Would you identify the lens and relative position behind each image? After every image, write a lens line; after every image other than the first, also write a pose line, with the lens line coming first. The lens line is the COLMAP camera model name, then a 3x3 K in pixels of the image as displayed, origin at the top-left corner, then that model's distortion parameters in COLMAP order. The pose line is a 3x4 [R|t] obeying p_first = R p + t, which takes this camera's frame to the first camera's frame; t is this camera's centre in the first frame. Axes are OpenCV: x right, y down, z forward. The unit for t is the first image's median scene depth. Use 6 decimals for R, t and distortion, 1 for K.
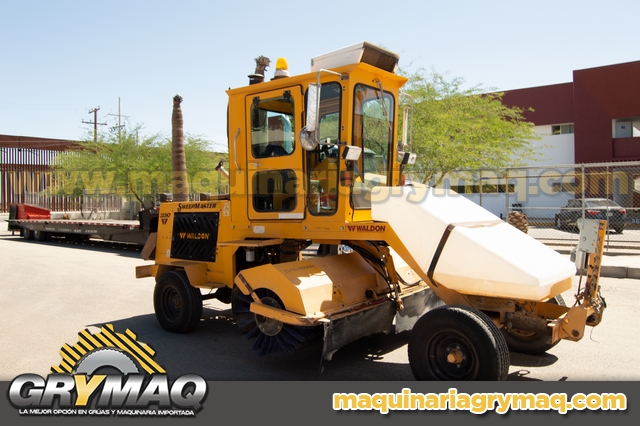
lens RADIAL K [[510.1, 0, 320.0], [0, 510.1, 213.0], [0, 0, 1]] dist [-0.088042, 0.017212]
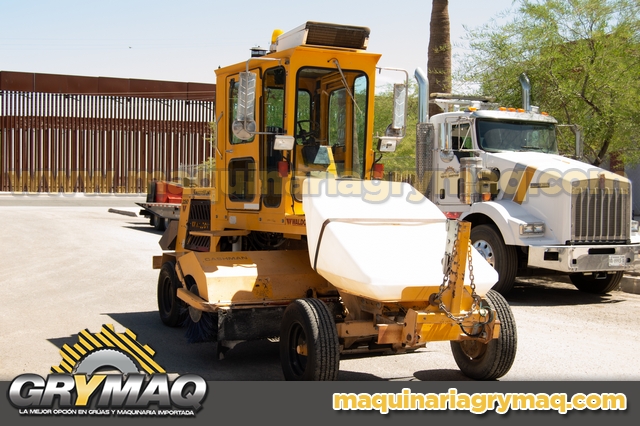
lens RADIAL K [[879.2, 0, 320.0], [0, 879.2, 213.0], [0, 0, 1]] dist [-0.008412, -0.051157]
pose [[0.909450, 0.037451, -0.414123, 0.727144], [-0.032753, 0.999293, 0.018443, -0.016312], [0.414521, -0.003209, 0.910034, -0.429265]]
